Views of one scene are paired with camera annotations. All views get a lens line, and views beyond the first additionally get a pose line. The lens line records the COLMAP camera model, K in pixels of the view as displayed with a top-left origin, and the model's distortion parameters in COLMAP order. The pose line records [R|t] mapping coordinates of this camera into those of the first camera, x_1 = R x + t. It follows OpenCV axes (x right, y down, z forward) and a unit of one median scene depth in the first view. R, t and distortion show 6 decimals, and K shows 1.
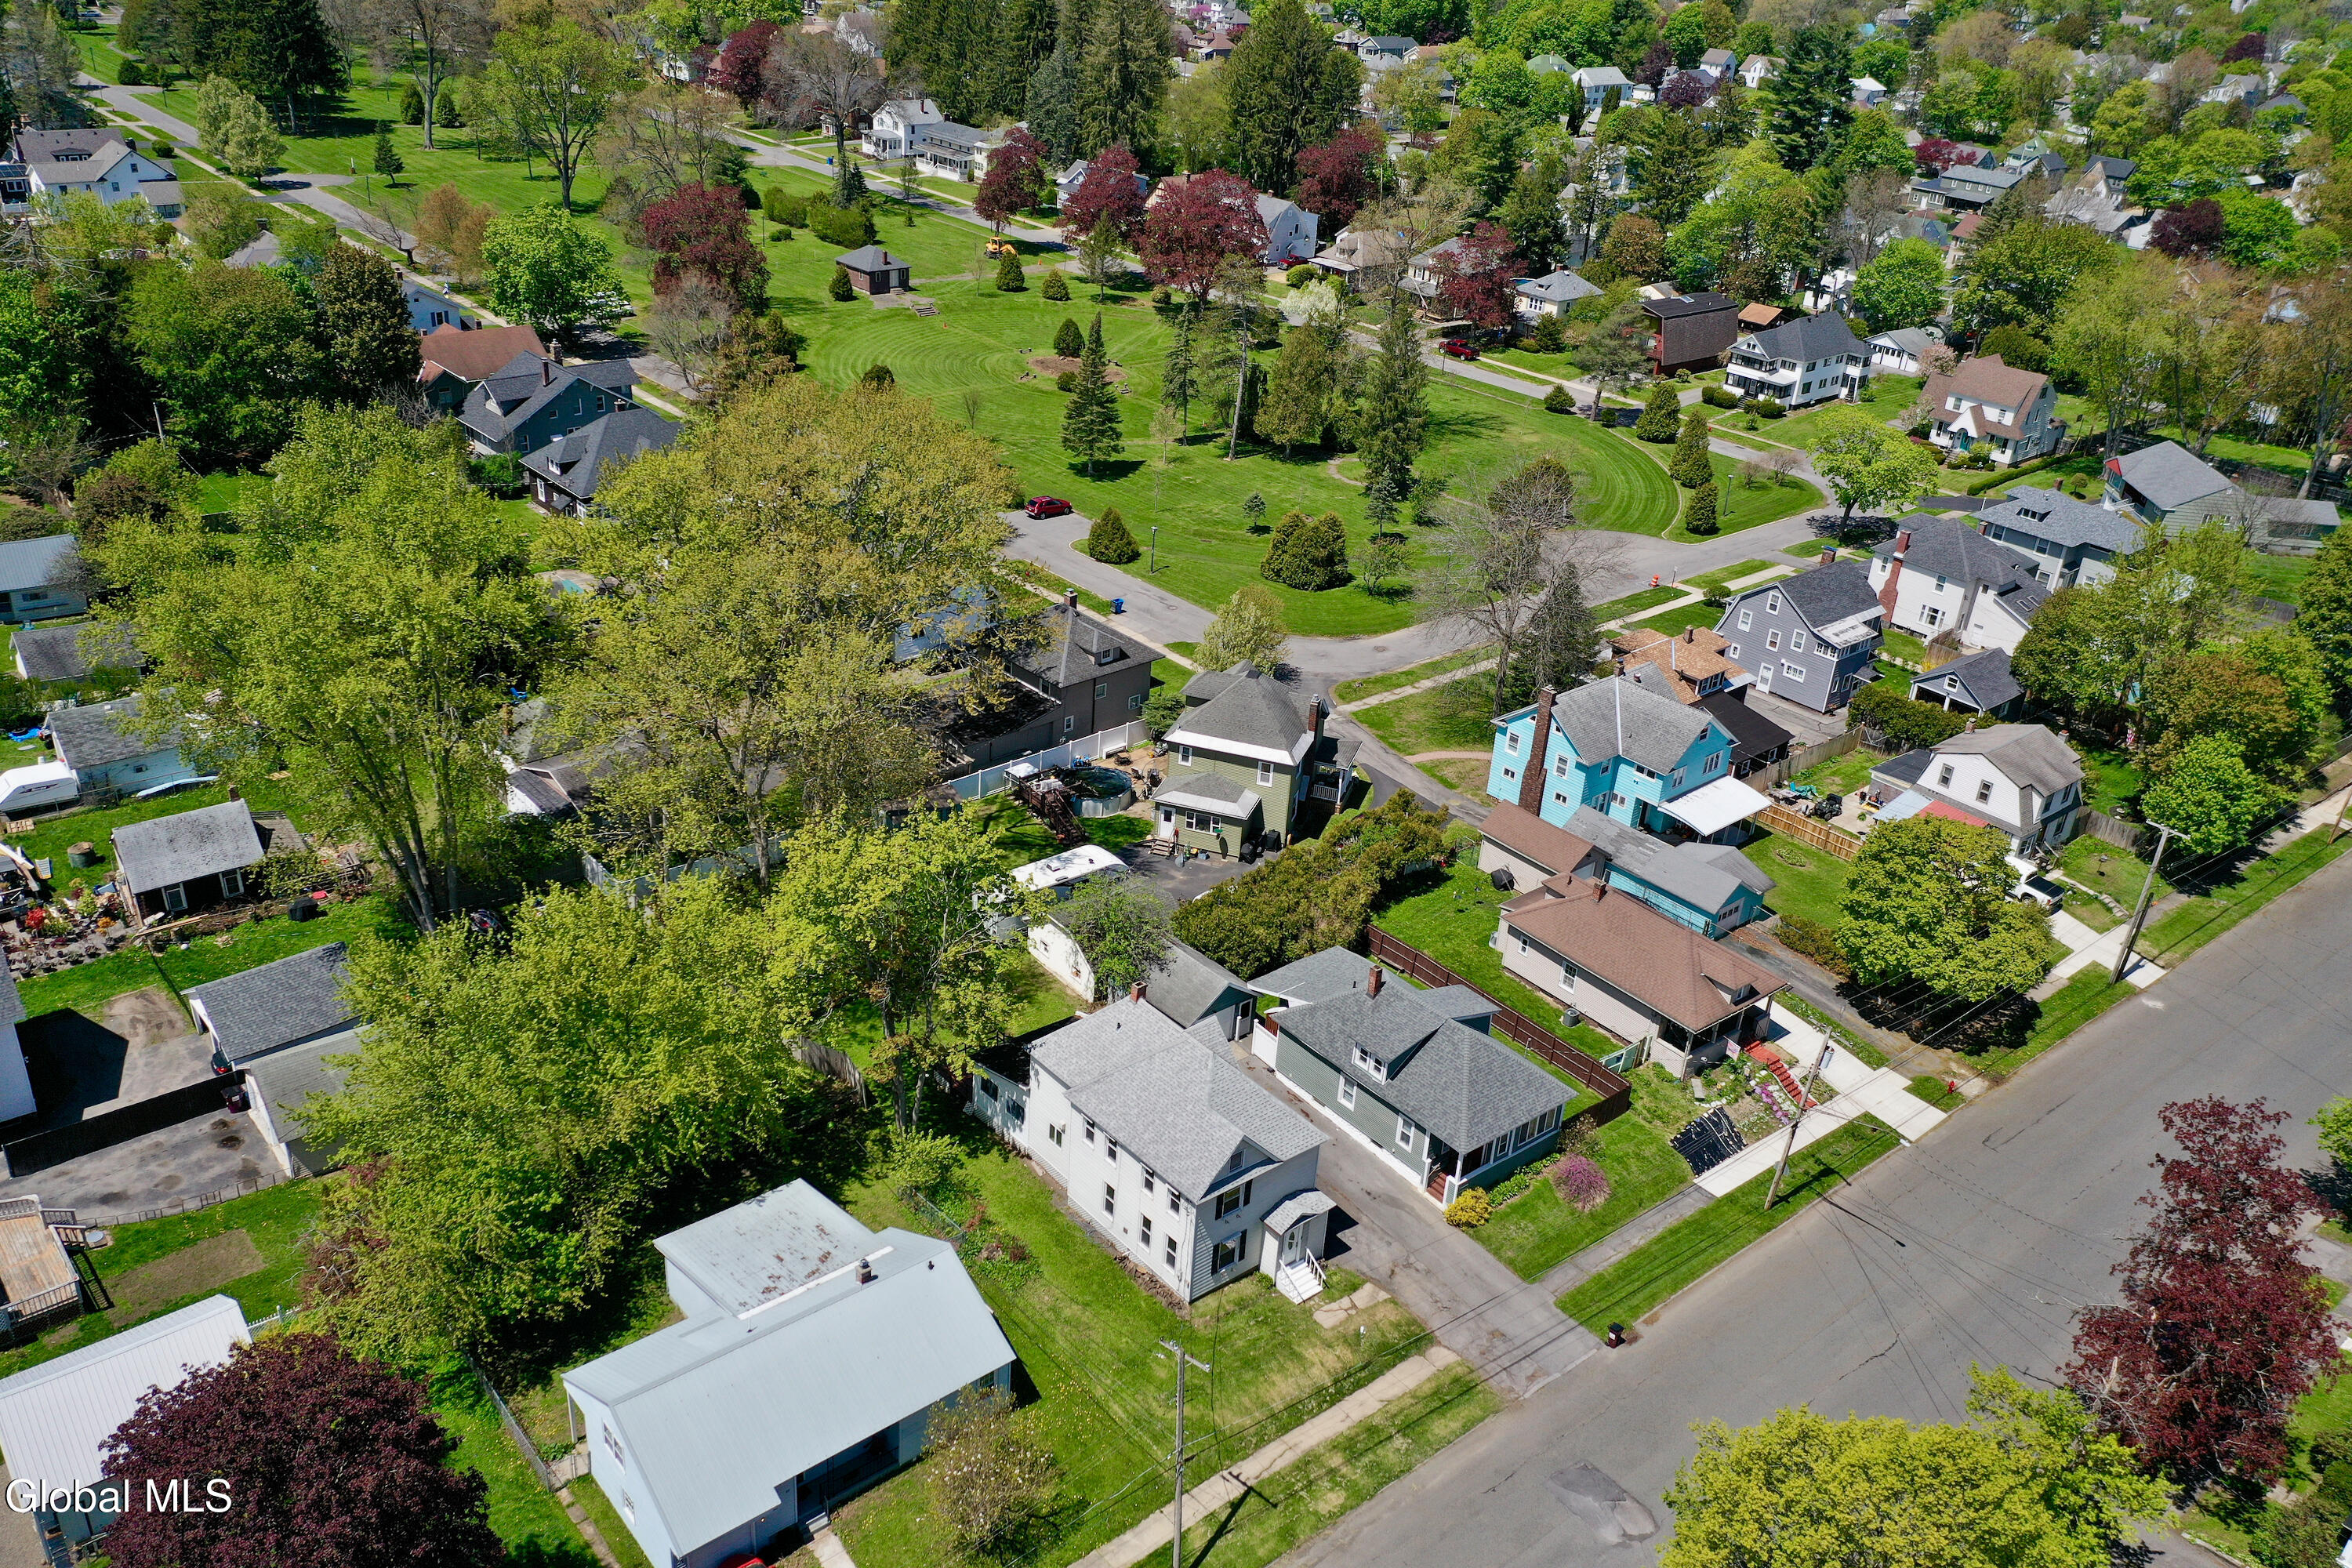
lens RADIAL K [[1852.3, 0, 1176.0], [0, 1852.3, 784.0], [0, 0, 1]] dist [0.014754, 0.006327]
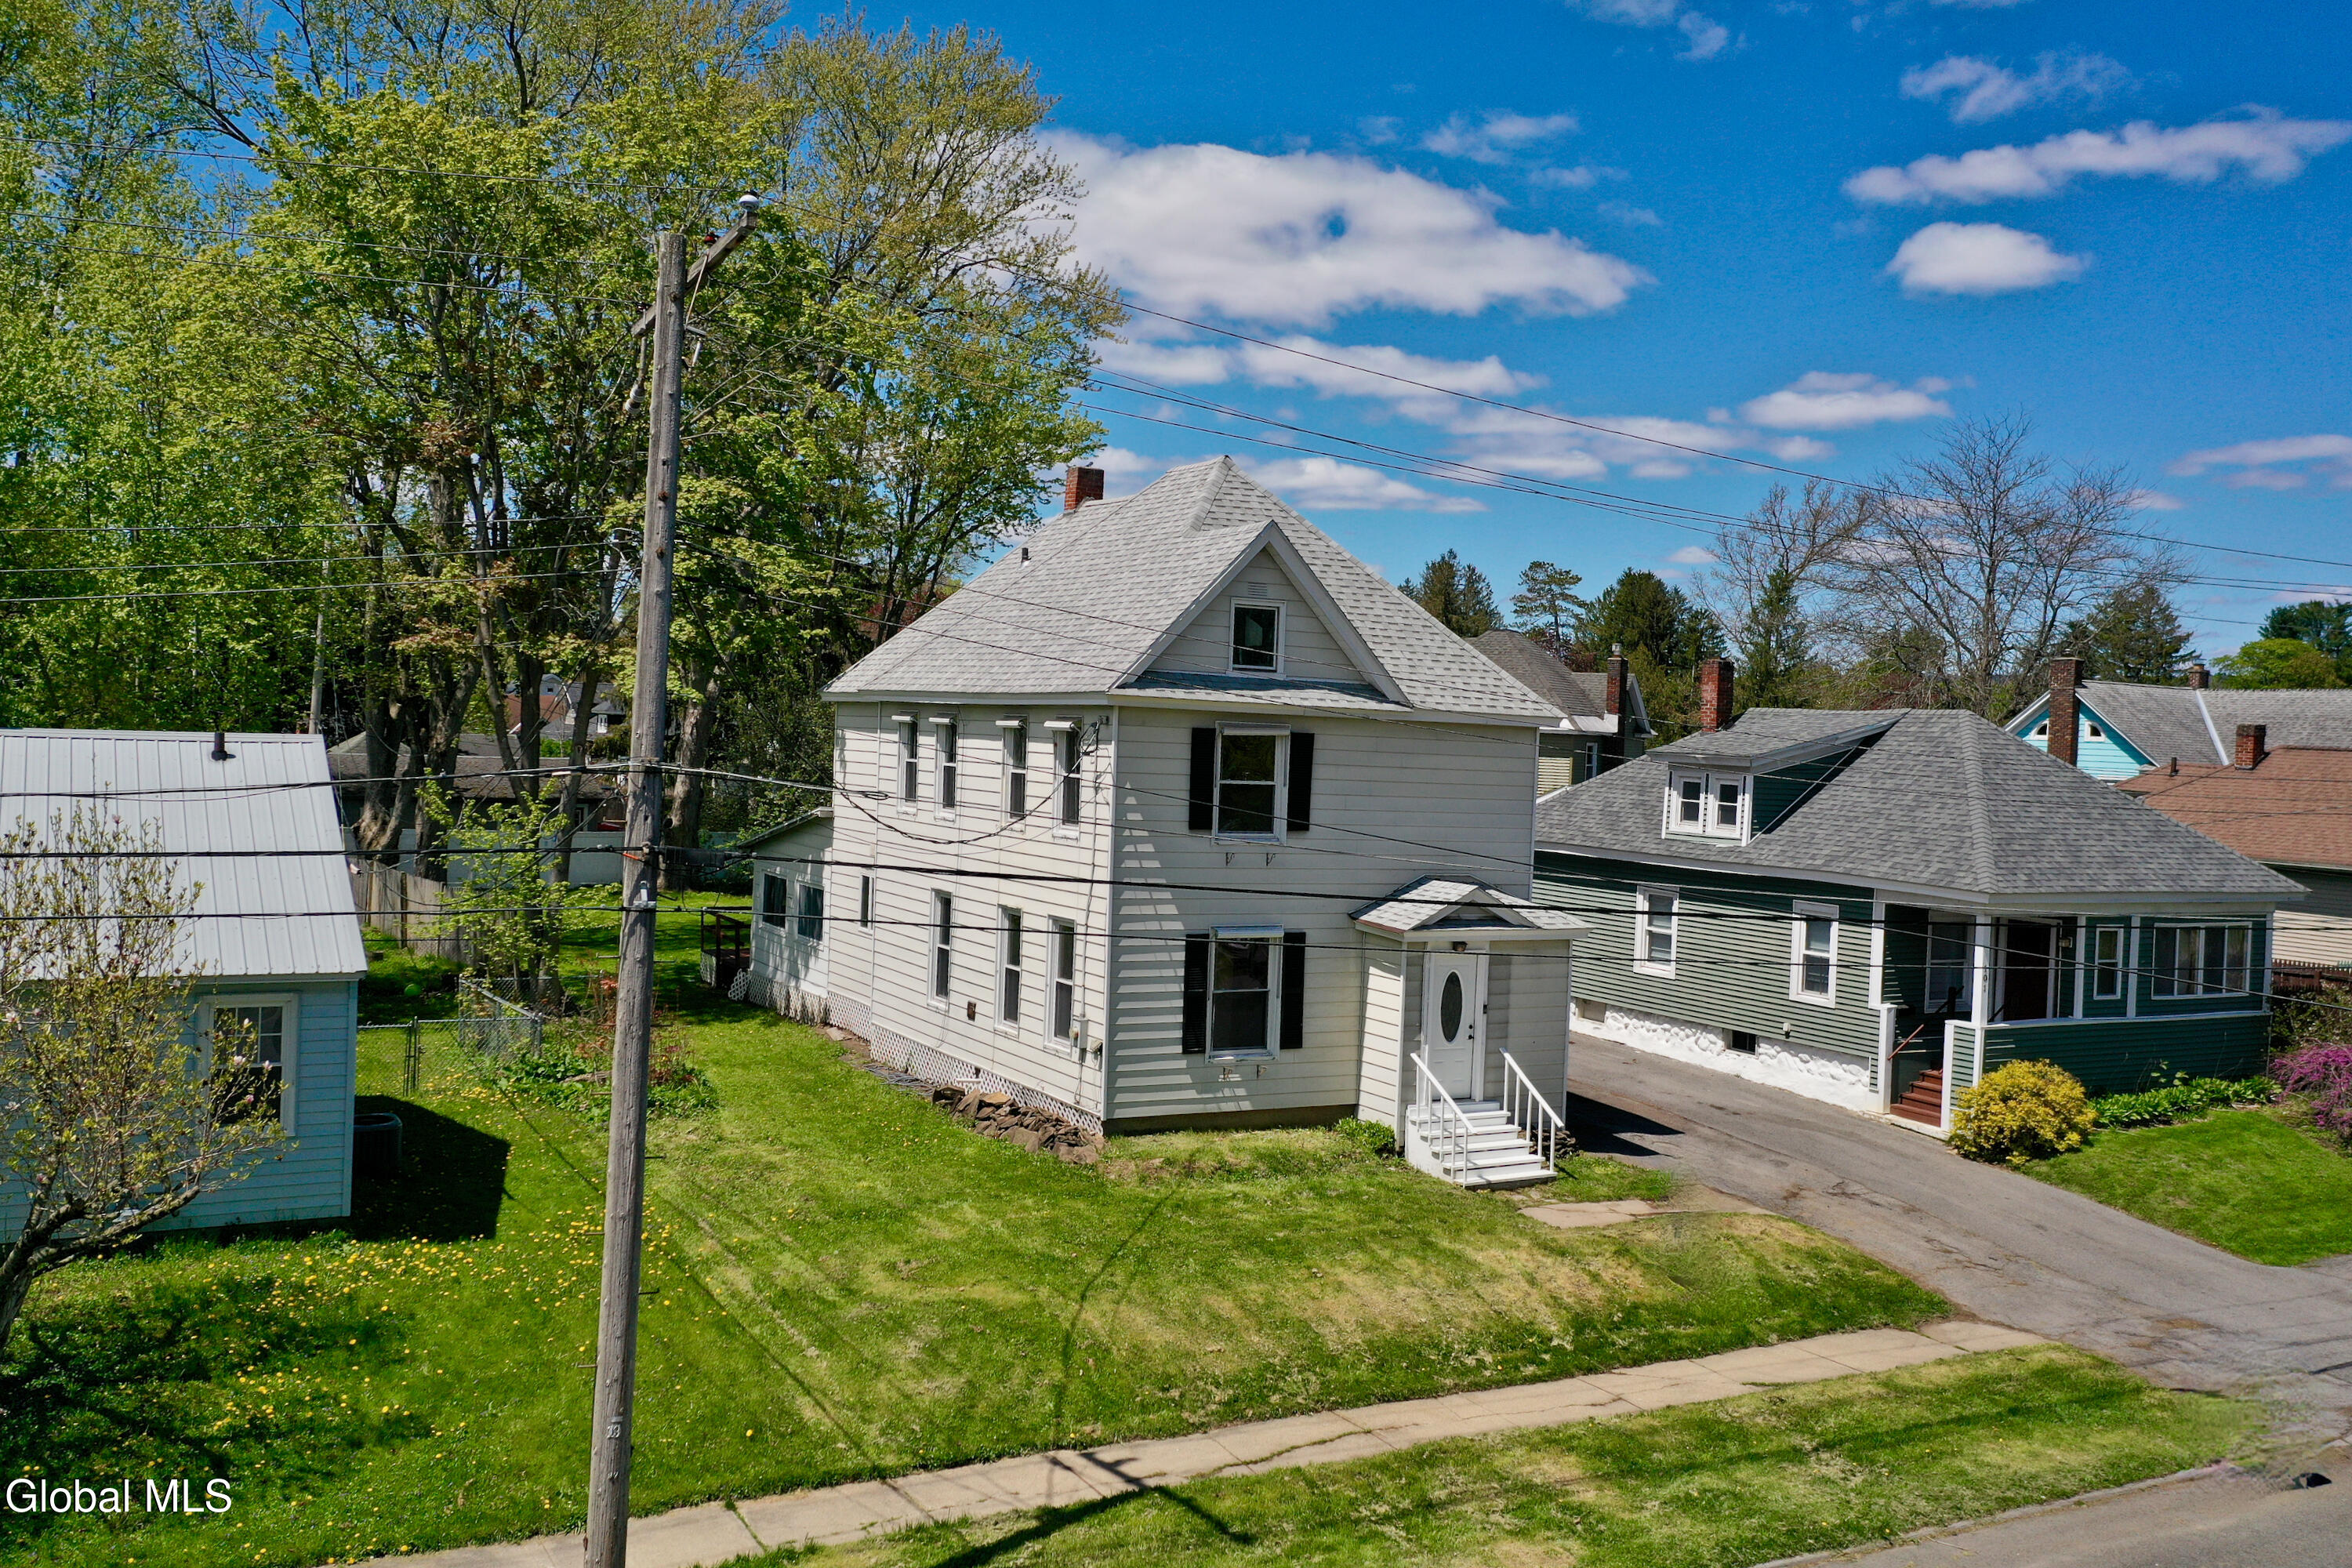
lens RADIAL K [[2008.6, 0, 1188.1], [0, 2008.6, 788.4], [0, 0, 1]] dist [0.019288, 0.004745]
pose [[0.983634, -0.016196, -0.179448, 0.053588], [-0.063569, 0.900710, -0.429746, 0.243123], [0.168591, 0.434120, 0.884939, 0.444784]]
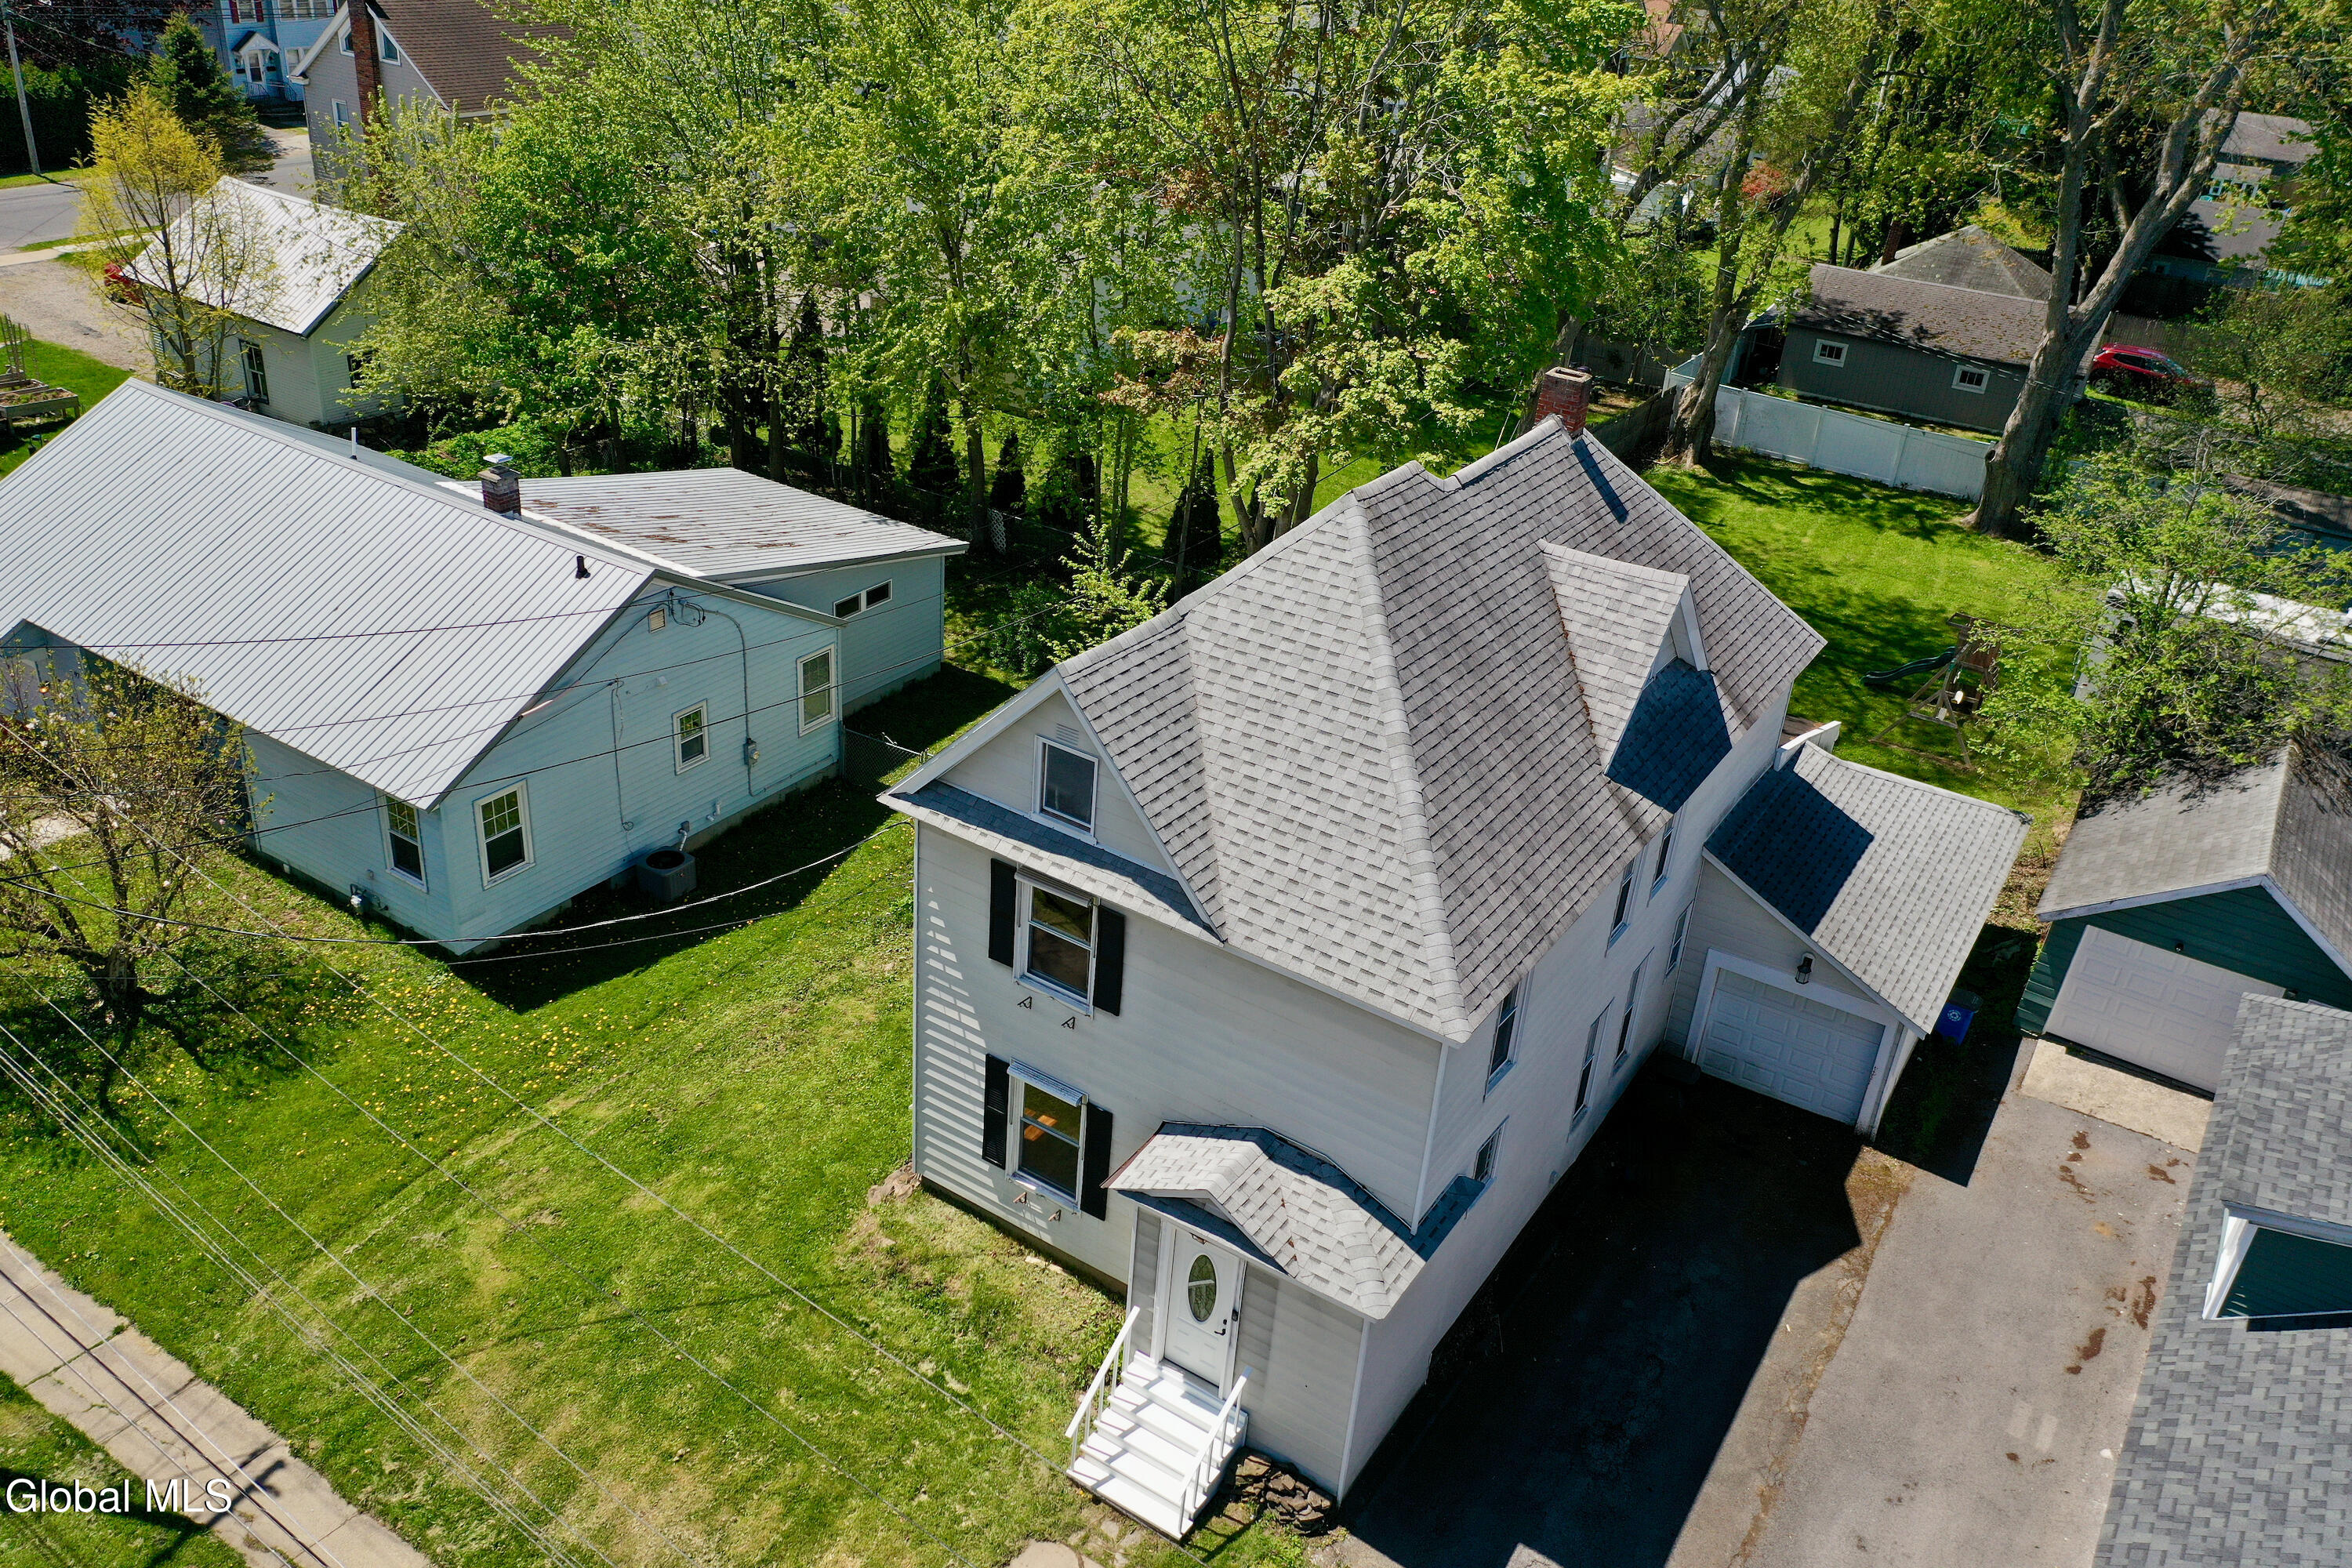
lens RADIAL K [[1860.9, 0, 1175.3], [0, 1860.9, 780.6], [0, 0, 1]] dist [0.007280, 0.000938]
pose [[0.300880, 0.411152, -0.860480, 0.170281], [-0.480065, 0.844931, 0.235860, 0.084553], [0.824020, 0.342120, 0.451603, 0.569973]]
